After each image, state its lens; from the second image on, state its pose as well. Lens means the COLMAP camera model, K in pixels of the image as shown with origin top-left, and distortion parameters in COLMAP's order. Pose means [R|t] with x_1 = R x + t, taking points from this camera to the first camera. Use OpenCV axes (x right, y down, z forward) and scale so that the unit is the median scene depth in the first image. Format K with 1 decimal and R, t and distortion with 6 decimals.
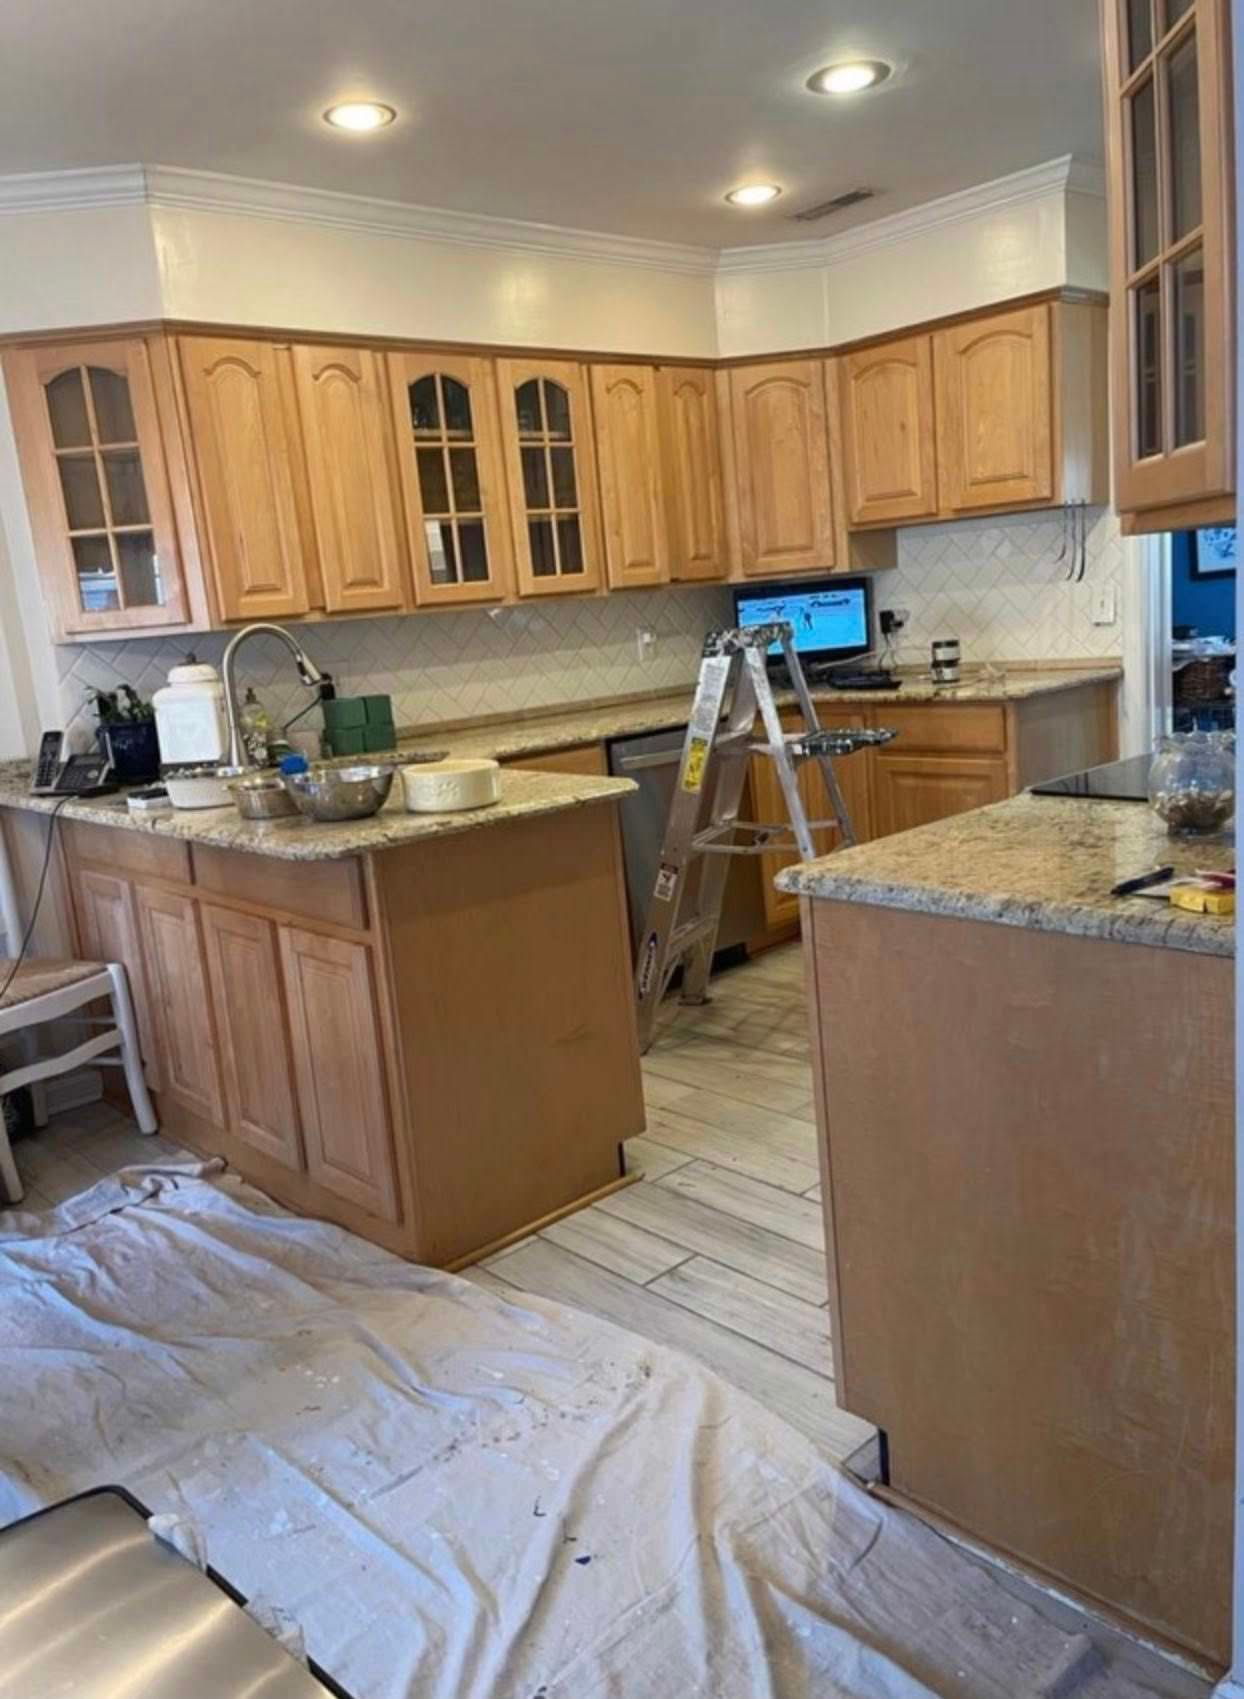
lens RADIAL K [[1304.5, 0, 622.1], [0, 1304.5, 847.0], [0, 0, 1]] dist [0.017347, 0.006269]
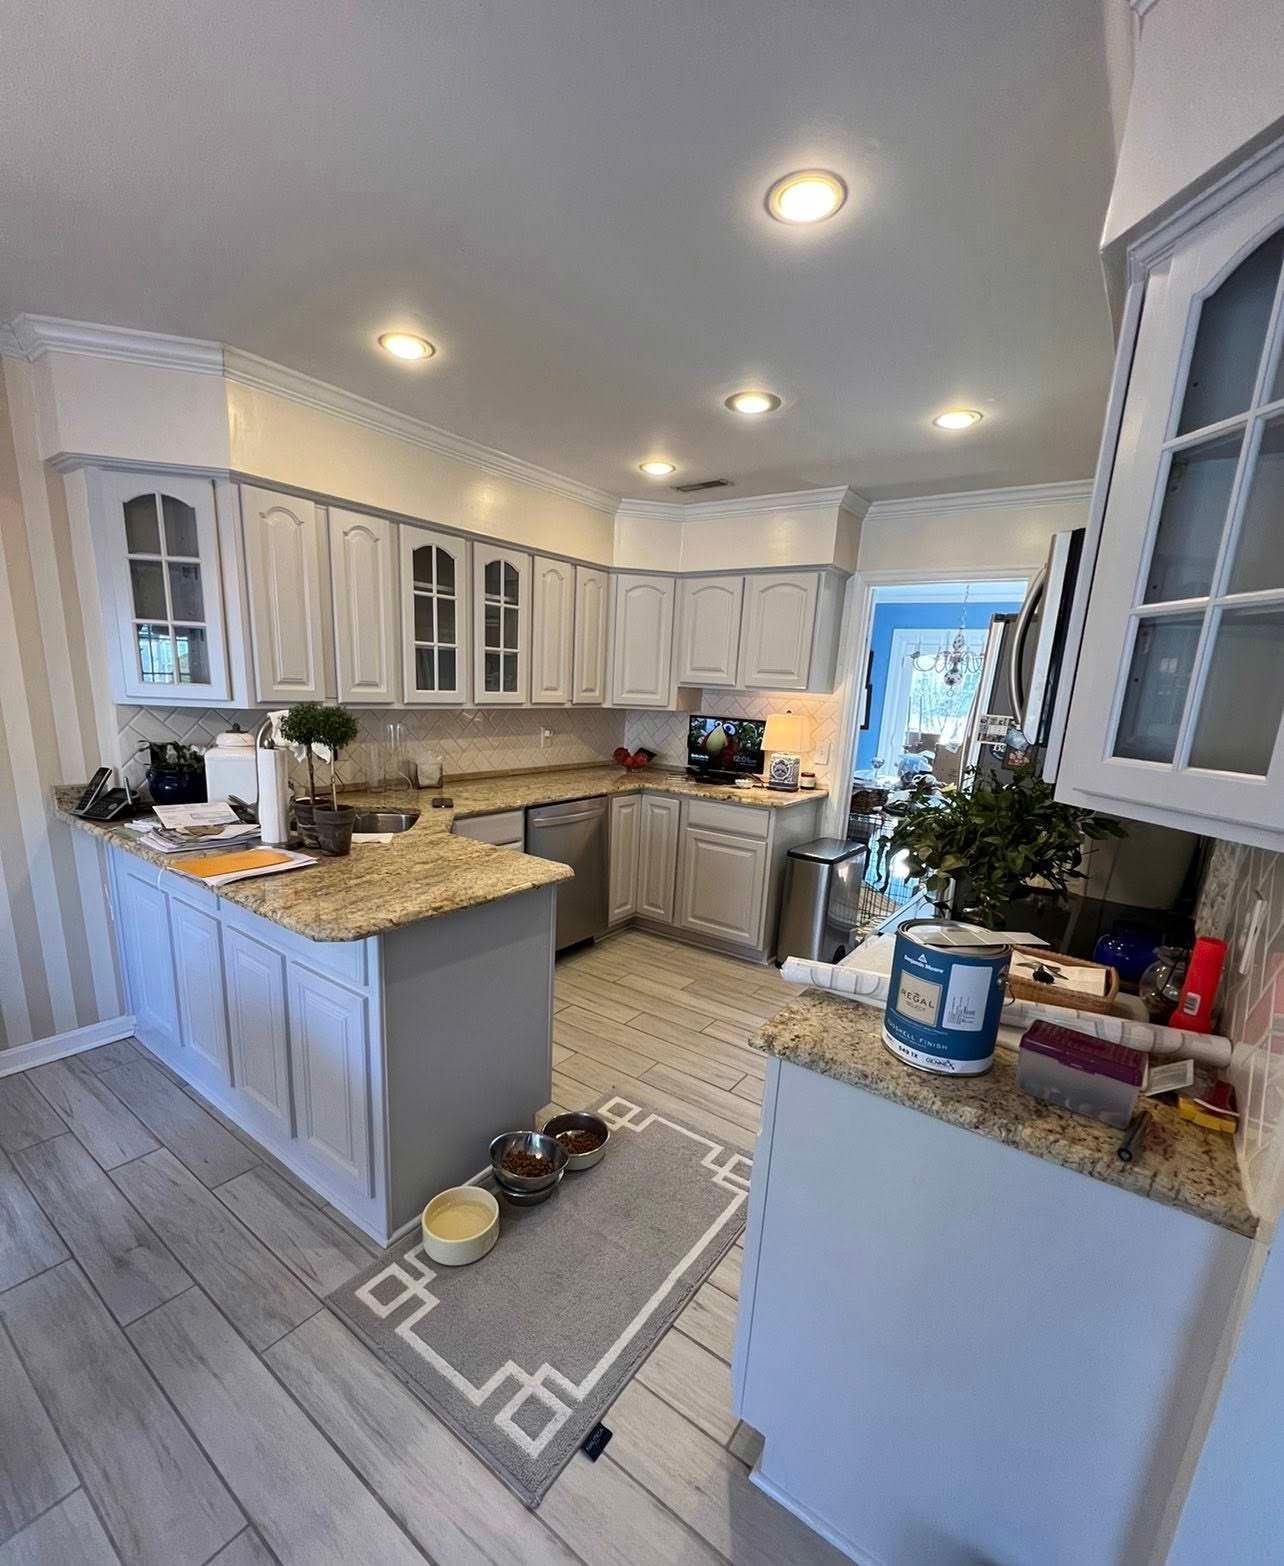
lens RADIAL K [[688.3, 0, 637.7], [0, 688.3, 843.5], [0, 0, 1]] dist [-0.003913, -0.000463]
pose [[0.969514, 0.087068, 0.229044, -0.066374], [-0.095782, 0.995031, 0.027187, -0.074176], [-0.225539, -0.048297, 0.973036, 0.187686]]
